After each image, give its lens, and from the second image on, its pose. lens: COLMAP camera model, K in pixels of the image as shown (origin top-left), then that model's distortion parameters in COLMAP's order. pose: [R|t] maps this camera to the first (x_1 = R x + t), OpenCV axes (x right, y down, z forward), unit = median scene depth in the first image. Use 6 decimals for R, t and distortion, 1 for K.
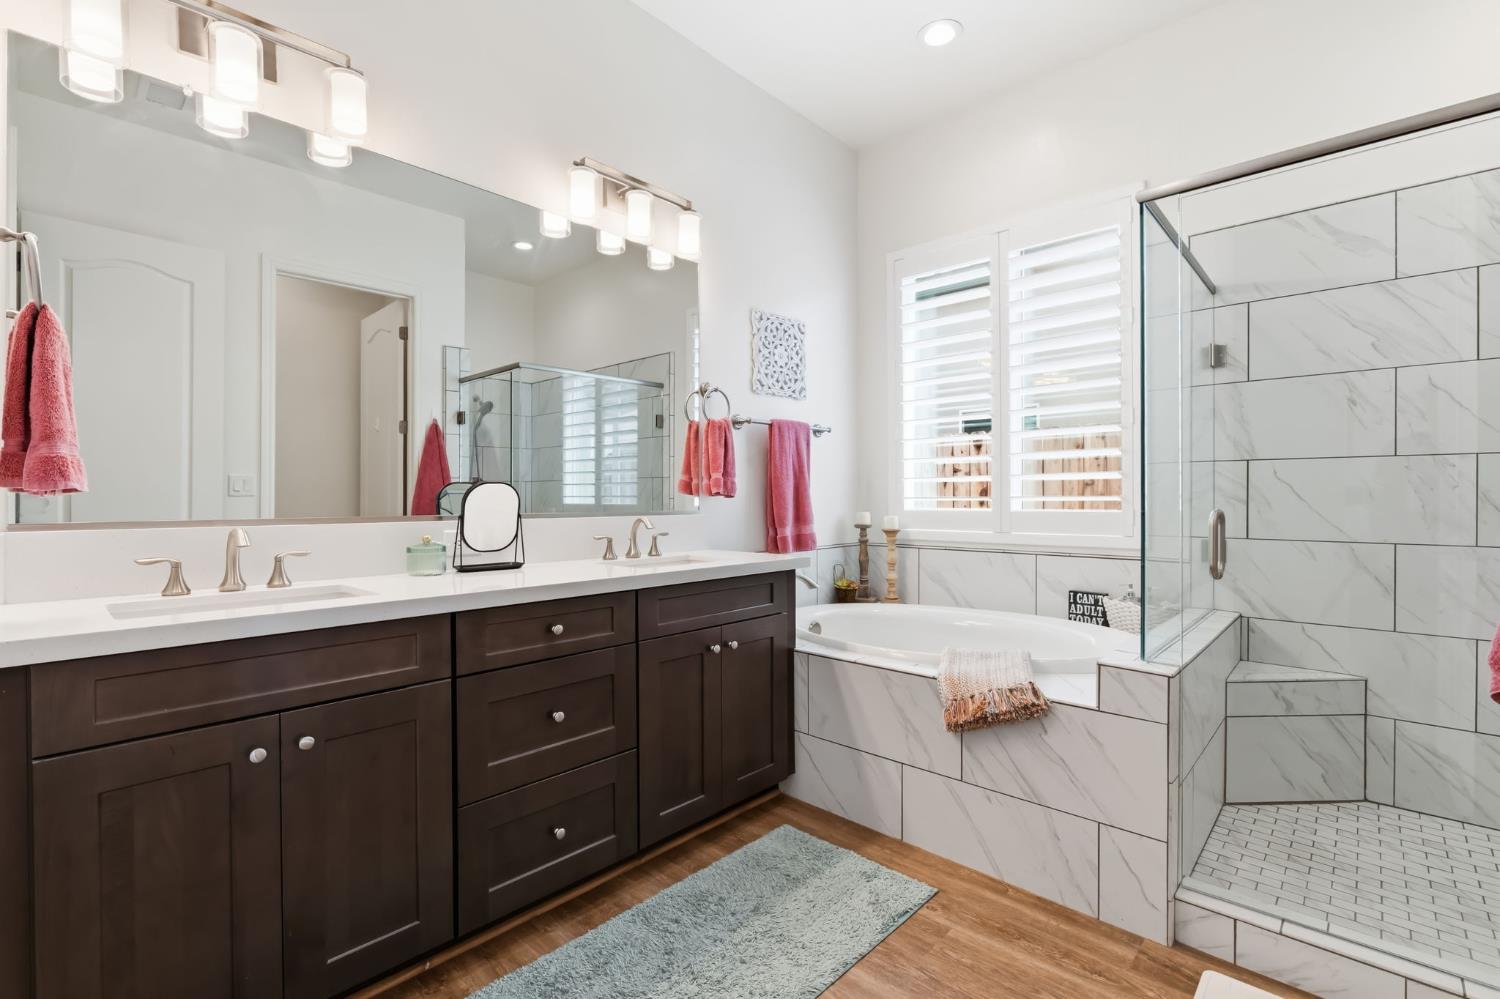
lens RADIAL K [[675.2, 0, 741.0], [0, 675.2, 491.2], [0, 0, 1]] dist [-0.001607, 0.000270]
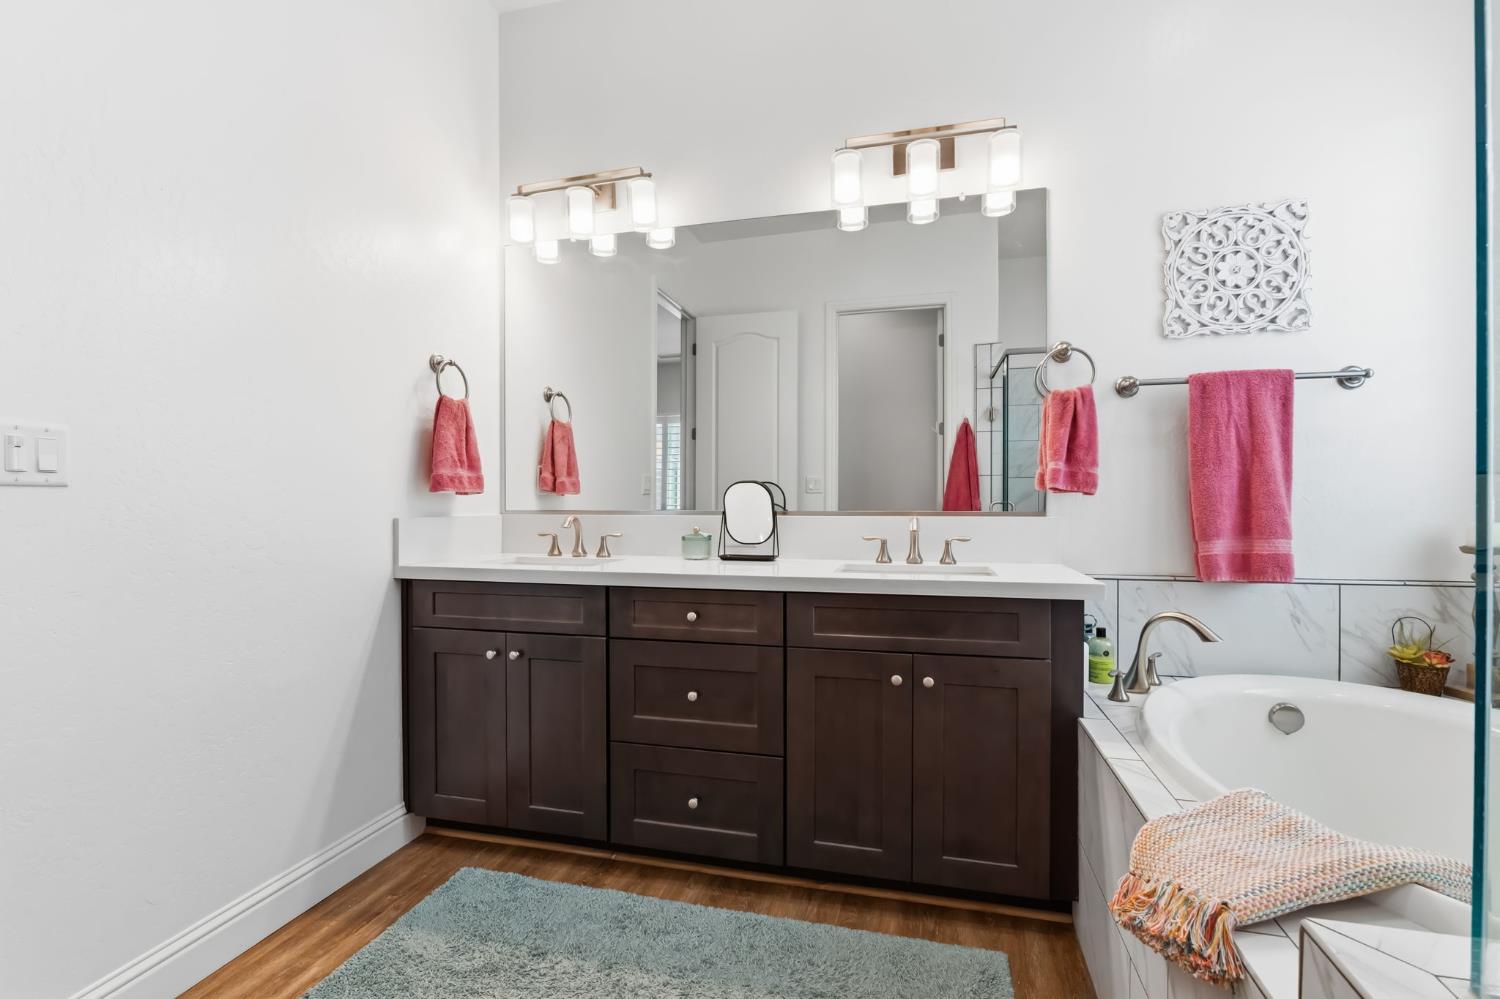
lens RADIAL K [[681.3, 0, 744.1], [0, 681.3, 496.8], [0, 0, 1]] dist [-0.003117, -0.000284]
pose [[0.482498, 0.000114, -0.875897, 0.404730], [0.010052, 0.999933, 0.005668, 0.003138], [0.875839, -0.011539, 0.482465, 0.299923]]
